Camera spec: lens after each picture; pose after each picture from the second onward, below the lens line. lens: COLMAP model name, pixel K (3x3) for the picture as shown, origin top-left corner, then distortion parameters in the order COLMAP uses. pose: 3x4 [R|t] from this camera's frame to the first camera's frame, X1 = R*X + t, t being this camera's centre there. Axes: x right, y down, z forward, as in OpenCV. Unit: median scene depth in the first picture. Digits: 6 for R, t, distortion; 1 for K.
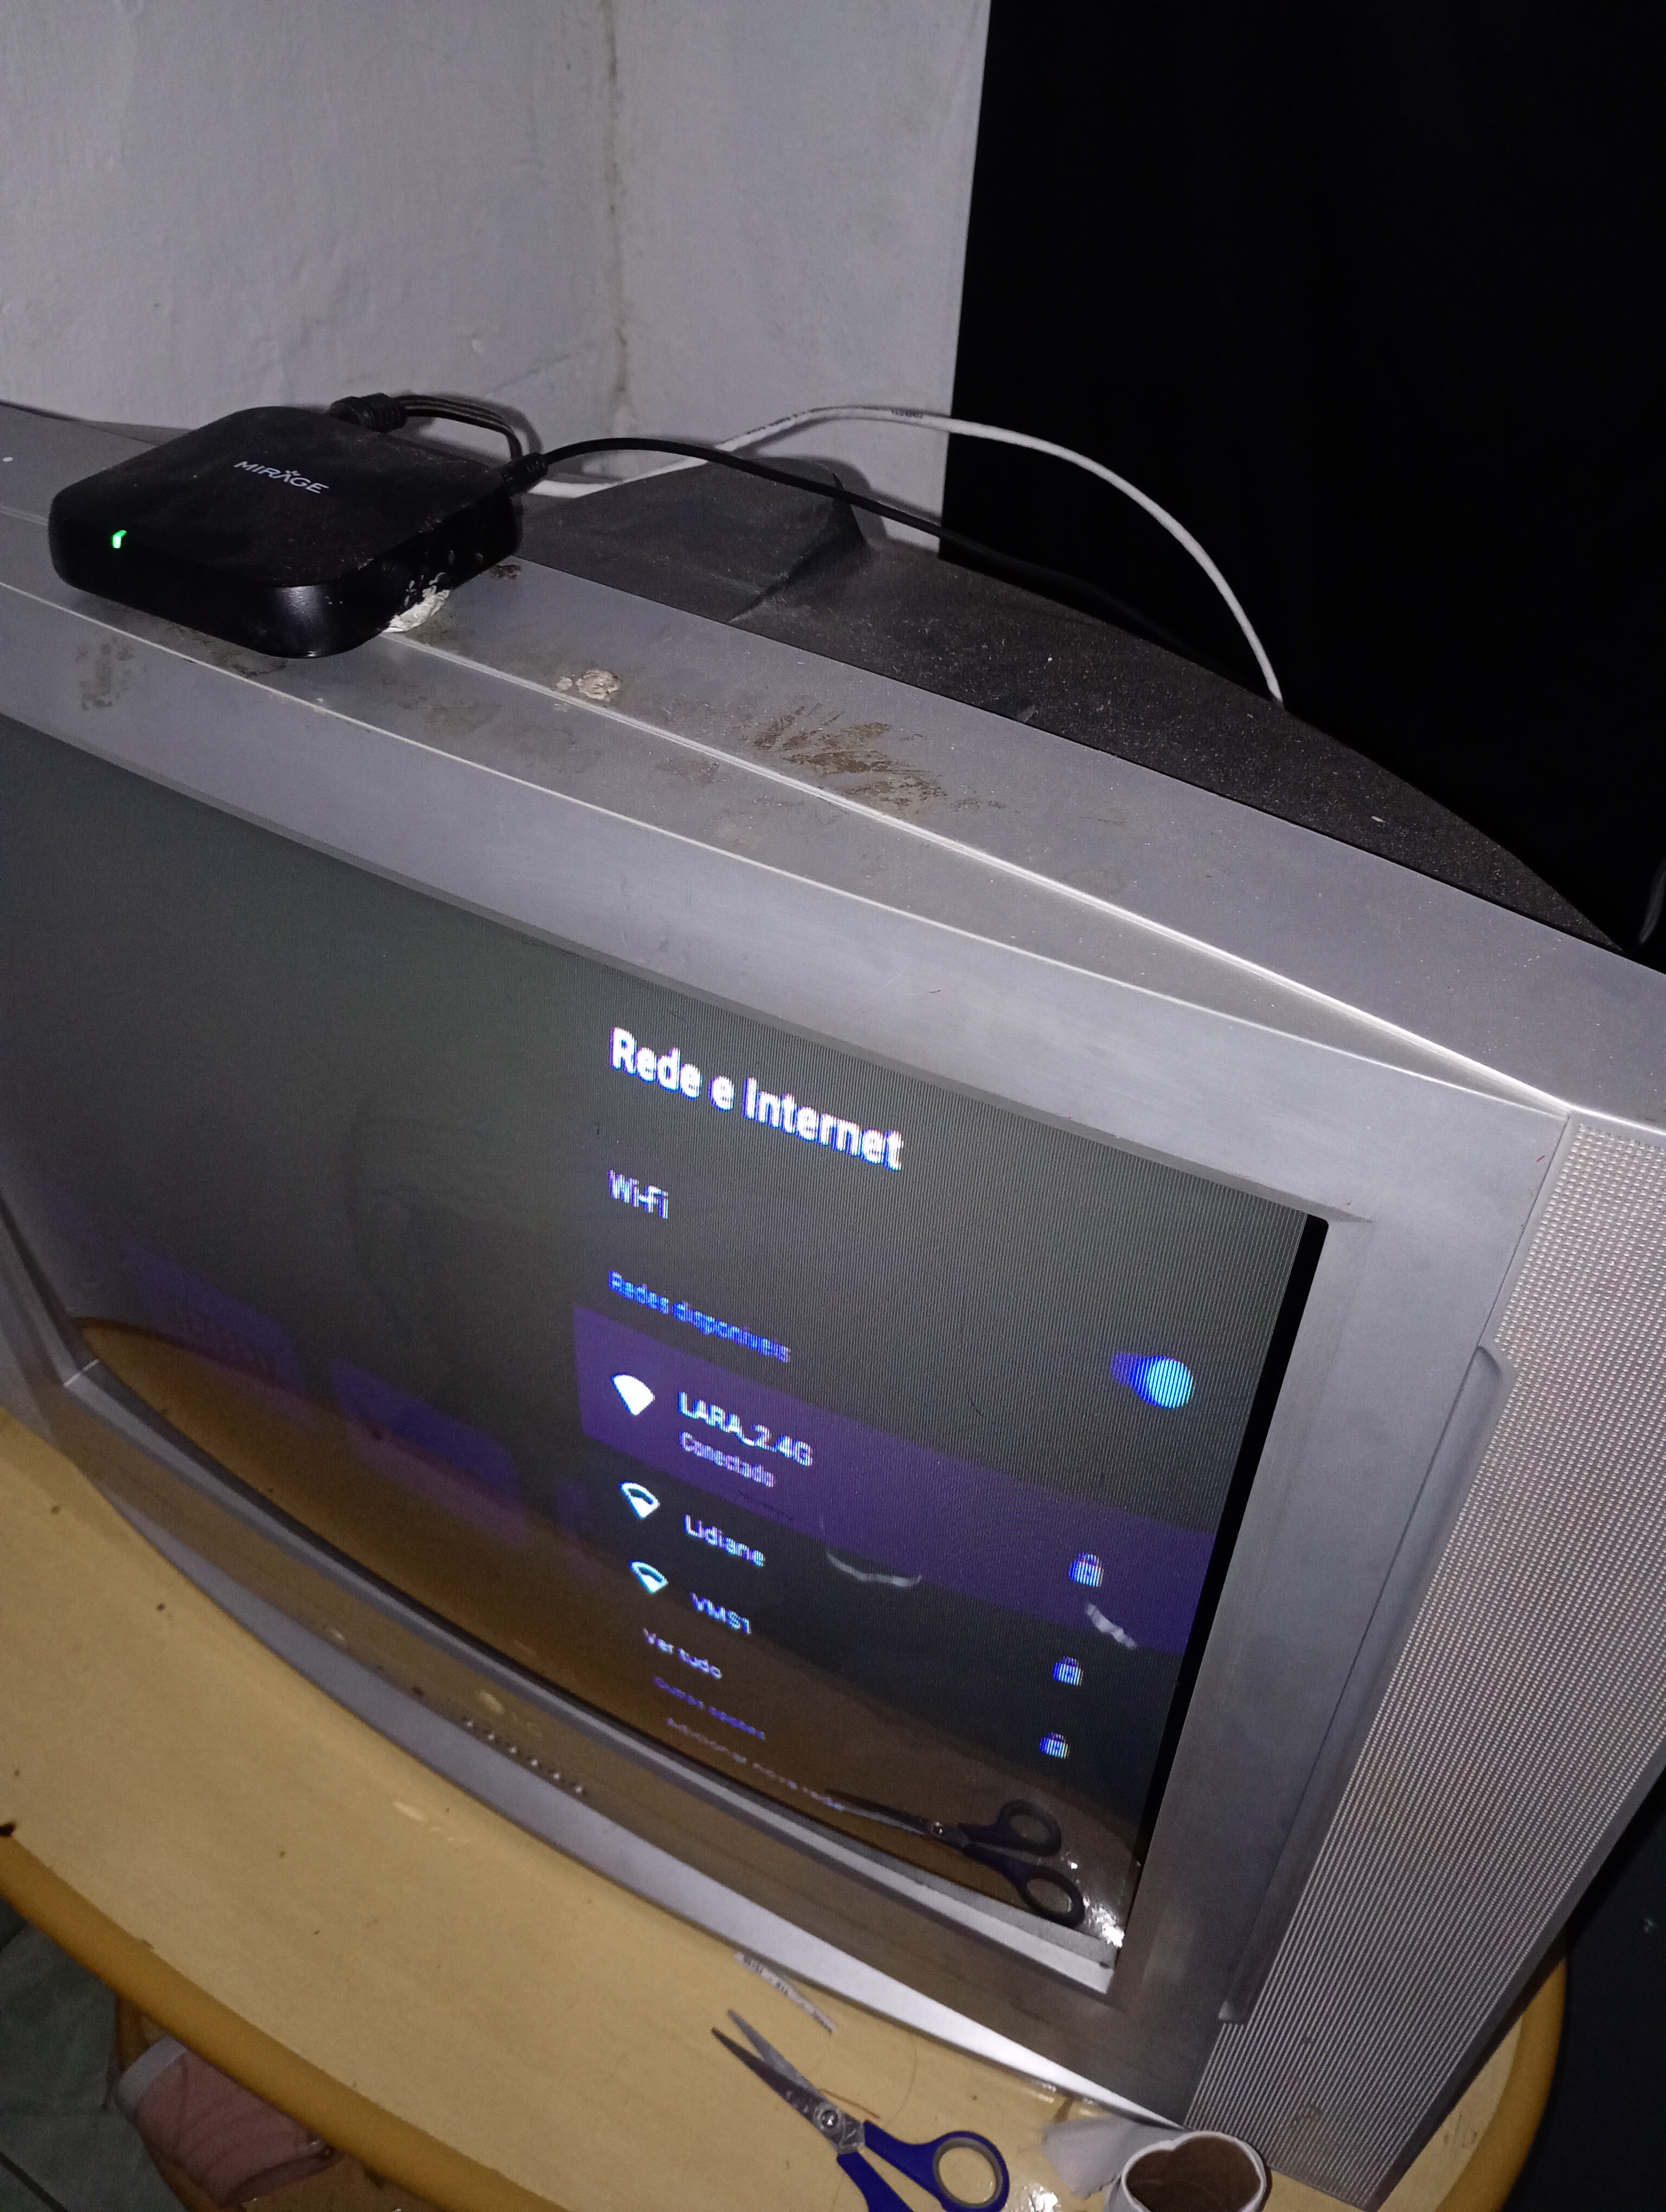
lens RADIAL K [[1876.7, 0, 826.0], [0, 1876.7, 1110.9], [0, 0, 1]] dist [0.016552, -0.019494]
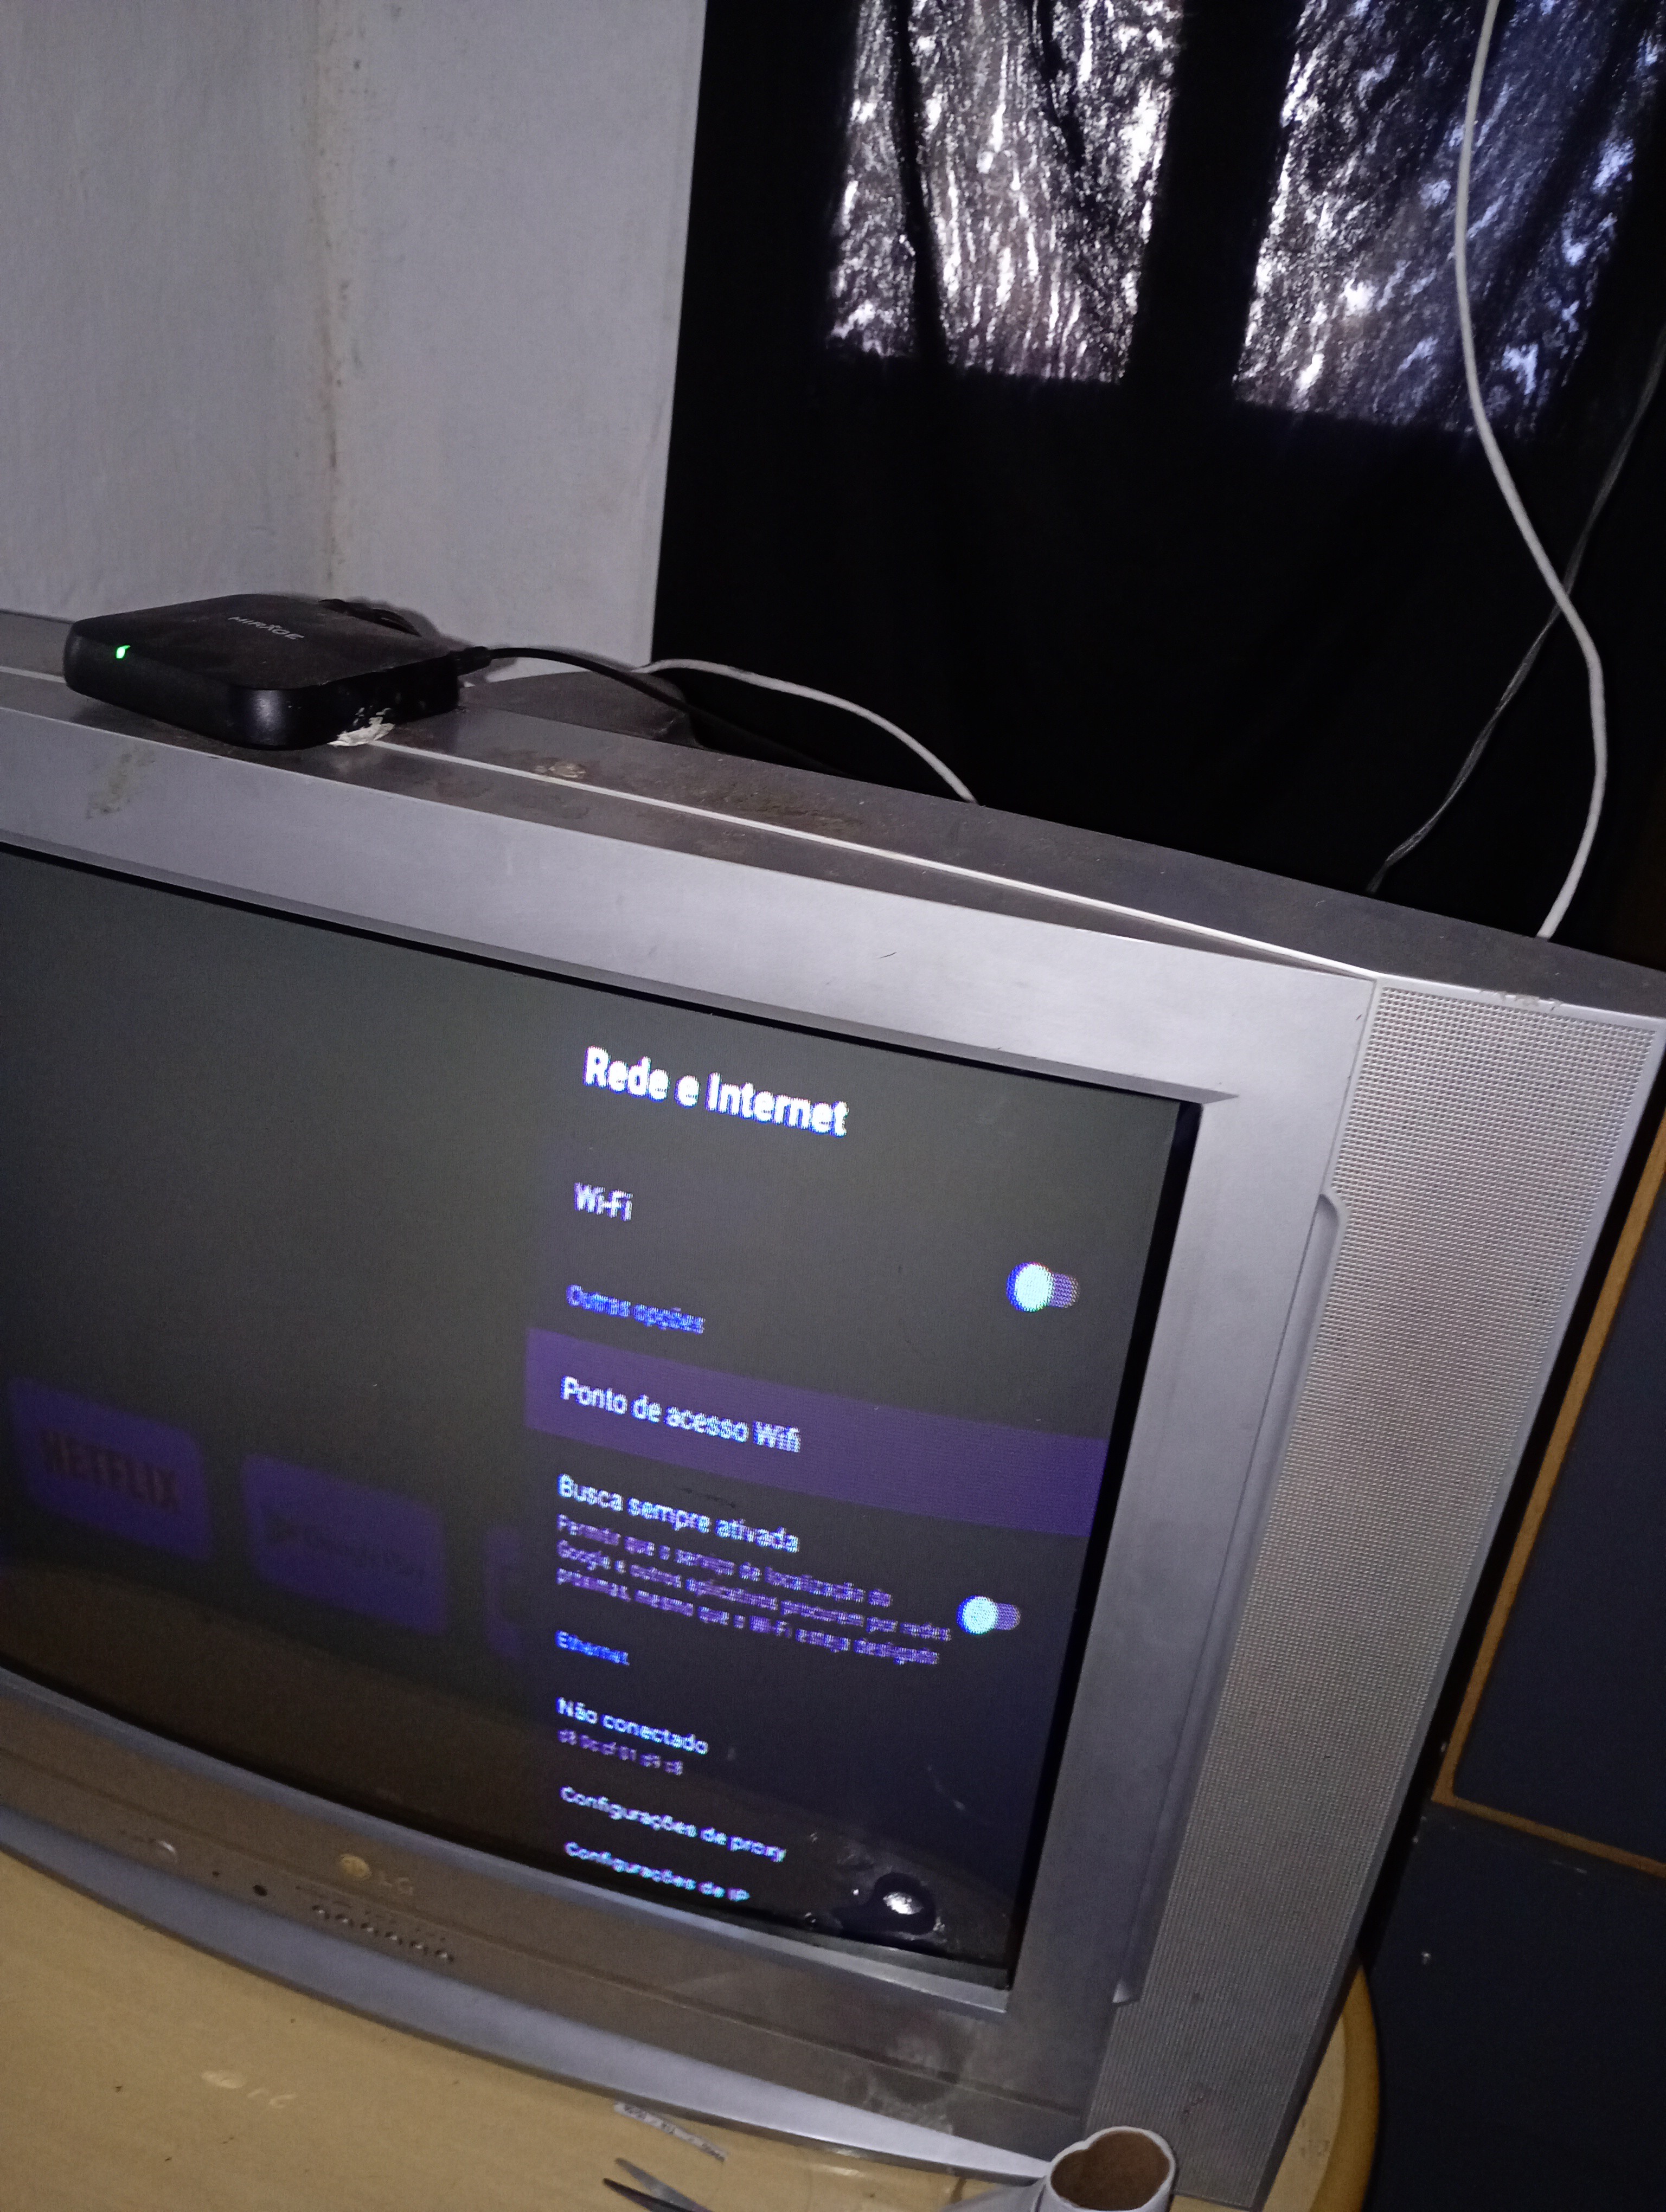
lens RADIAL K [[1876.7, 0, 835.0], [0, 1876.7, 1101.6], [0, 0, 1]] dist [0.016552, -0.019494]
pose [[0.971513, -0.039850, 0.233611, -0.240811], [0.092827, 0.970982, -0.220403, 0.266670], [-0.218049, 0.235809, 0.947021, -0.156886]]
